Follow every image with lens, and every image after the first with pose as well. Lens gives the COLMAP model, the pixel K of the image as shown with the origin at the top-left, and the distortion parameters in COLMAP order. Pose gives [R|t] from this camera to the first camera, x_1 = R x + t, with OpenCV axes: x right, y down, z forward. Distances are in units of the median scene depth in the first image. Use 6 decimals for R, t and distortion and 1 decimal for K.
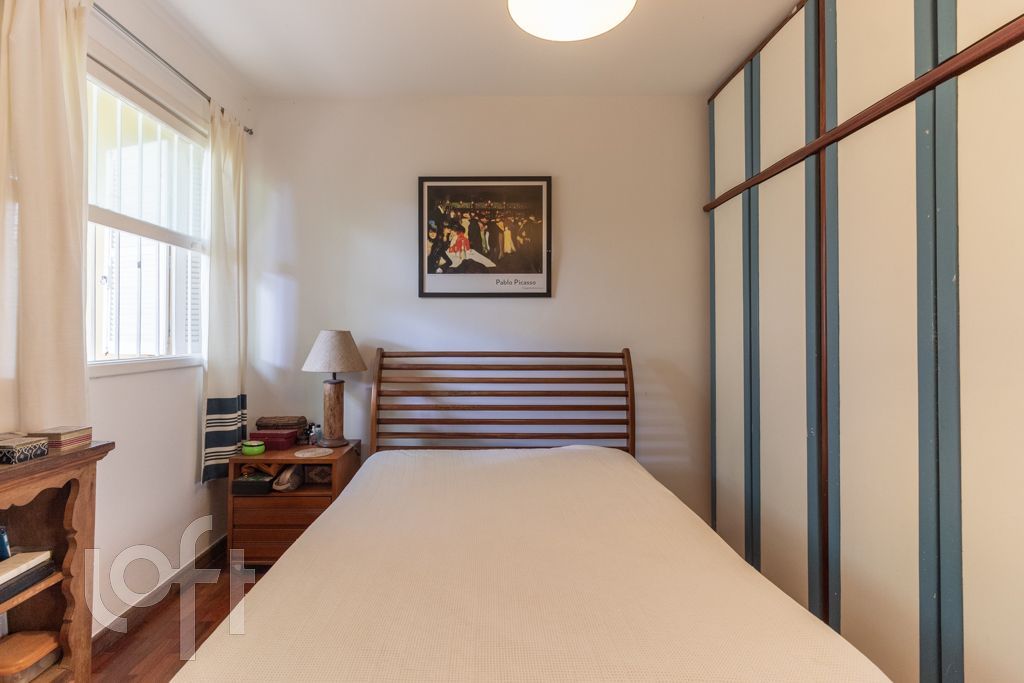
lens RADIAL K [[492.5, 0, 493.3], [0, 492.5, 322.7], [0, 0, 1]] dist [-0.001363, 0.000735]
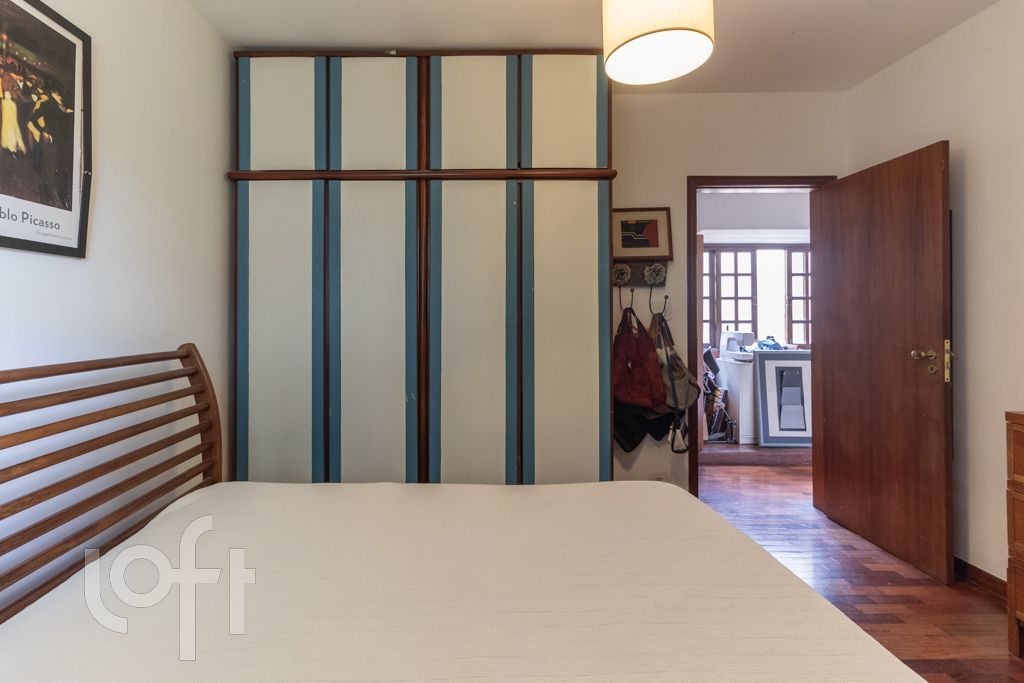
lens RADIAL K [[492.5, 0, 494.8], [0, 492.5, 311.2], [0, 0, 1]] dist [-0.001363, 0.000735]
pose [[-0.022672, 0.009732, 0.999696, -0.437138], [-0.008773, 0.999912, -0.009933, 0.007803], [-0.999704, -0.008995, -0.022585, 0.564009]]
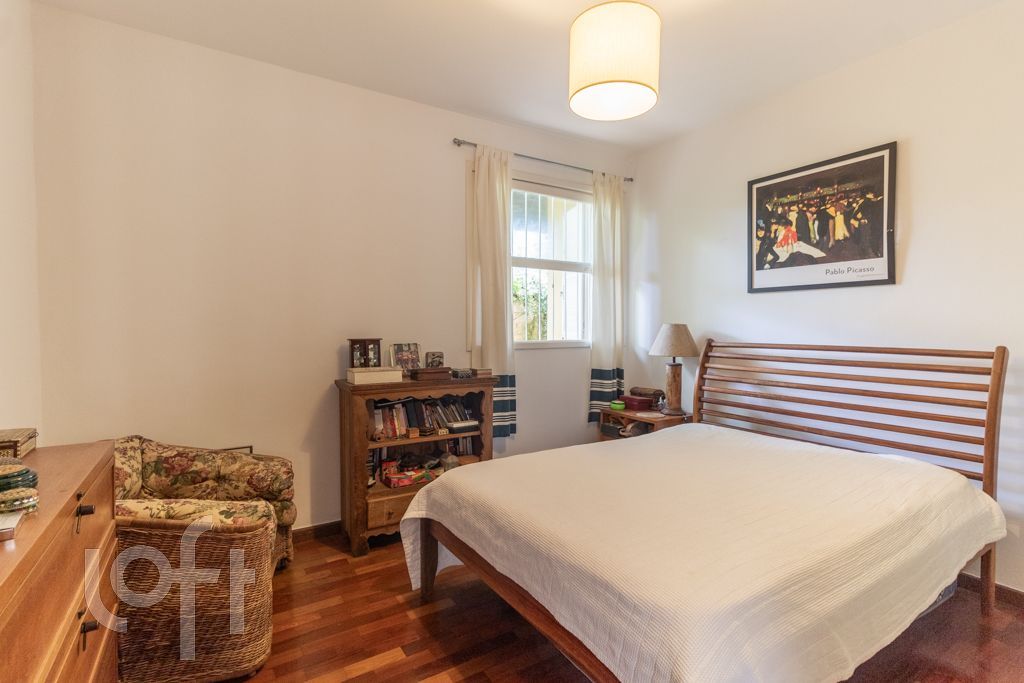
lens RADIAL K [[492.5, 0, 514.9], [0, 492.5, 340.9], [0, 0, 1]] dist [-0.001363, 0.000735]
pose [[0.534501, 0.023517, -0.844841, 0.494359], [0.012492, 0.999284, 0.035719, 0.008423], [0.845076, -0.029646, 0.533824, -0.019198]]
